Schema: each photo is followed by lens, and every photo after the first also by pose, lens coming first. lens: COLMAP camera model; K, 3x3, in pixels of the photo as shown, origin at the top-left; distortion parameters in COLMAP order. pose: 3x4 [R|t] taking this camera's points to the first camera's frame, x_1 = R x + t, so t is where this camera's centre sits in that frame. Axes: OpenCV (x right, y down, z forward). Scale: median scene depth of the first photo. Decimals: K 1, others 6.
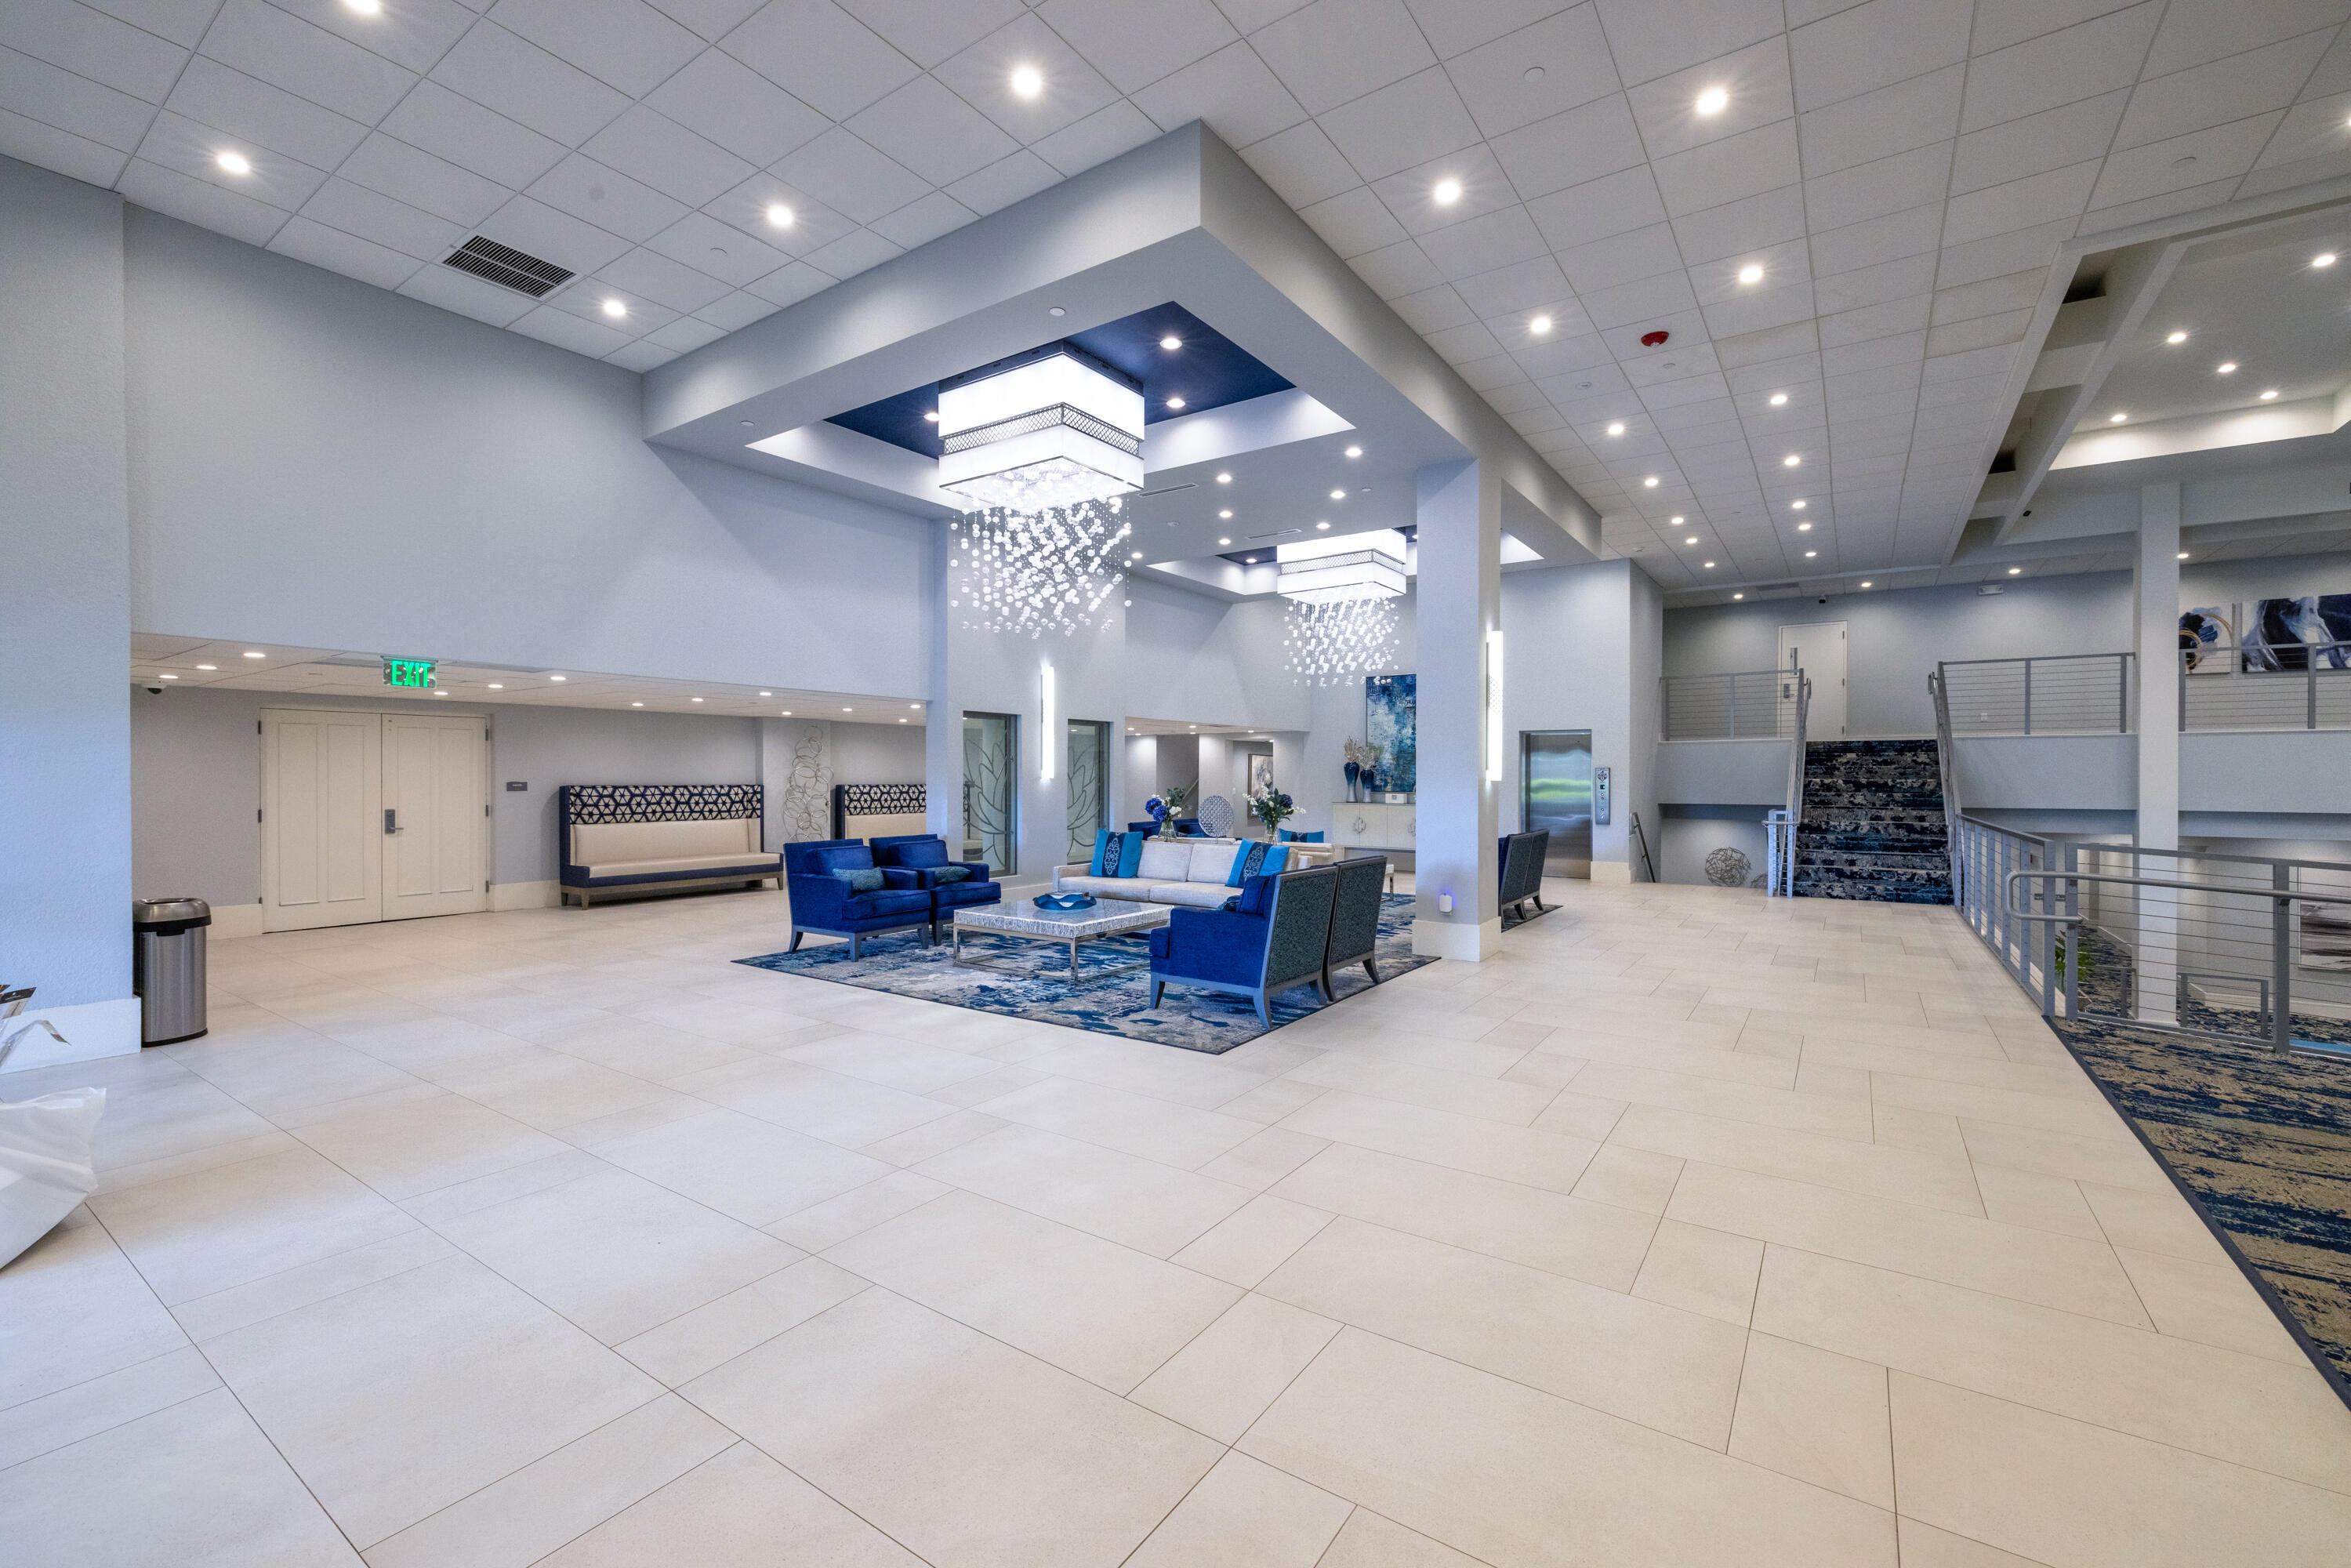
lens RADIAL K [[979.8, 0, 1175.5], [0, 979.8, 784.0], [0, 0, 1]] dist [-0.002179, -0.000109]
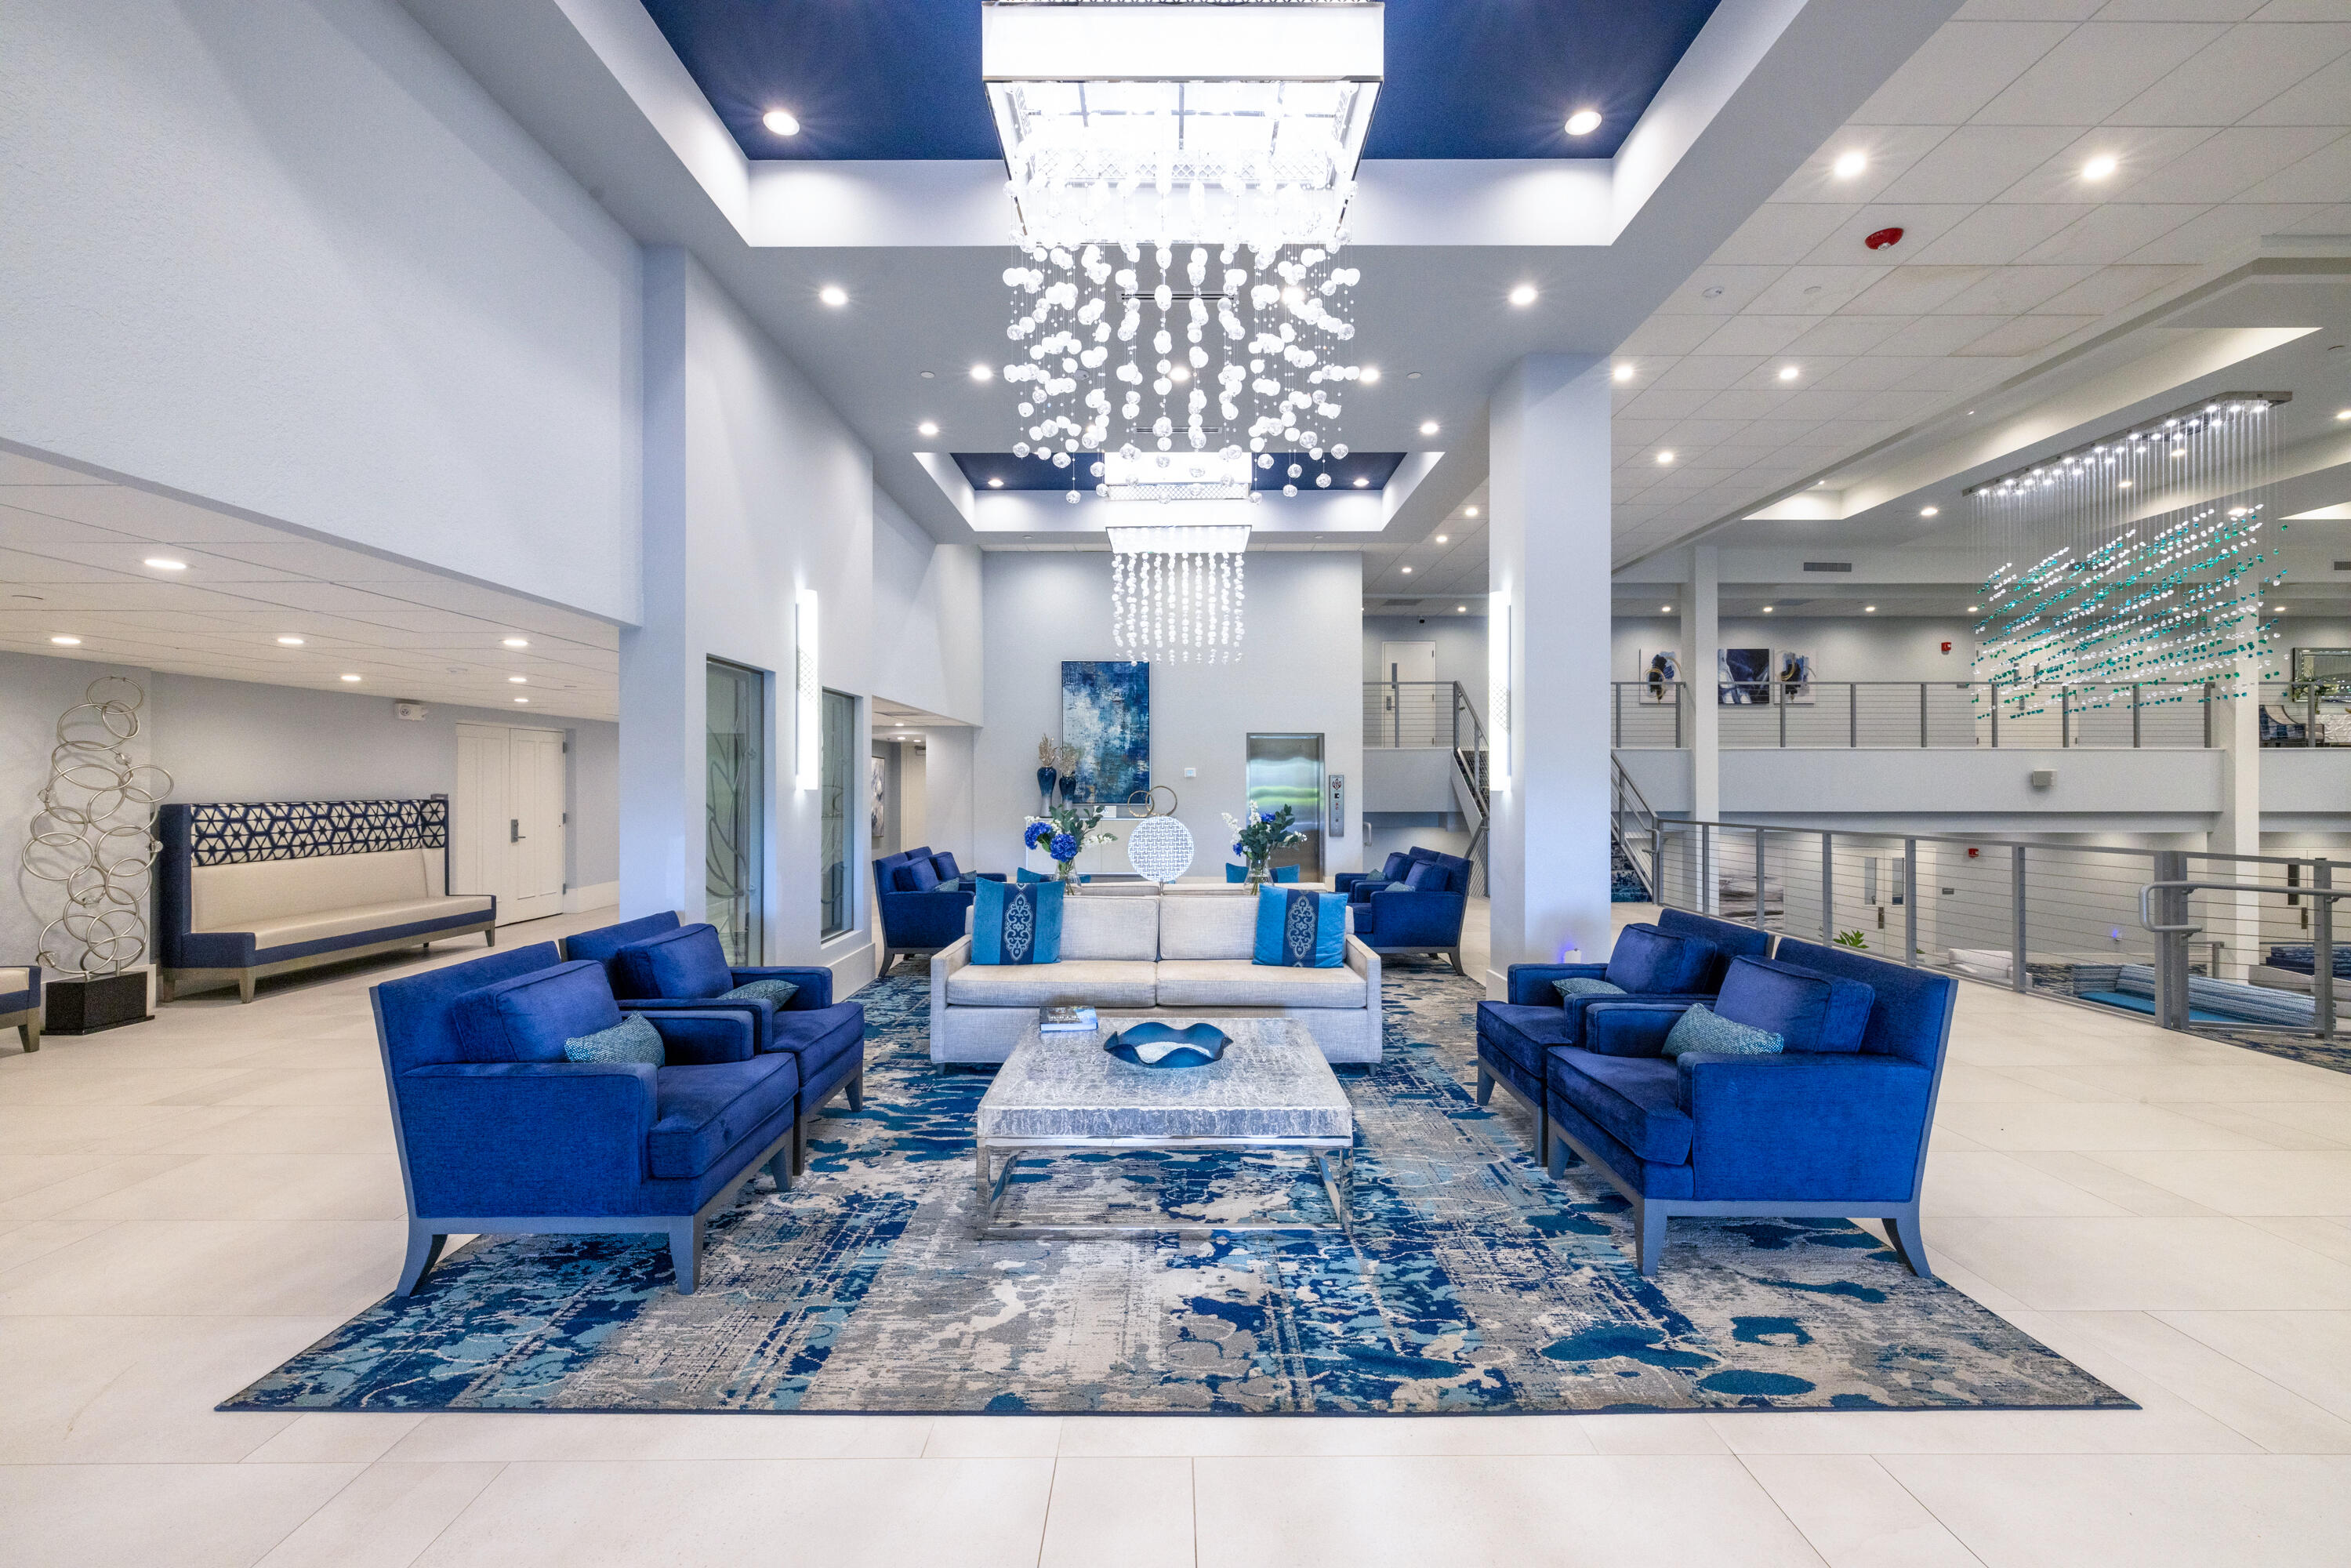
lens RADIAL K [[979.8, 0, 1175.5], [0, 979.8, 784.0], [0, 0, 1]] dist [-0.002179, -0.000109]
pose [[0.819623, -0.001120, 0.572903, -0.242100], [0.005427, 0.999968, -0.005809, -0.004065], [-0.572878, 0.007870, 0.819603, 0.370851]]
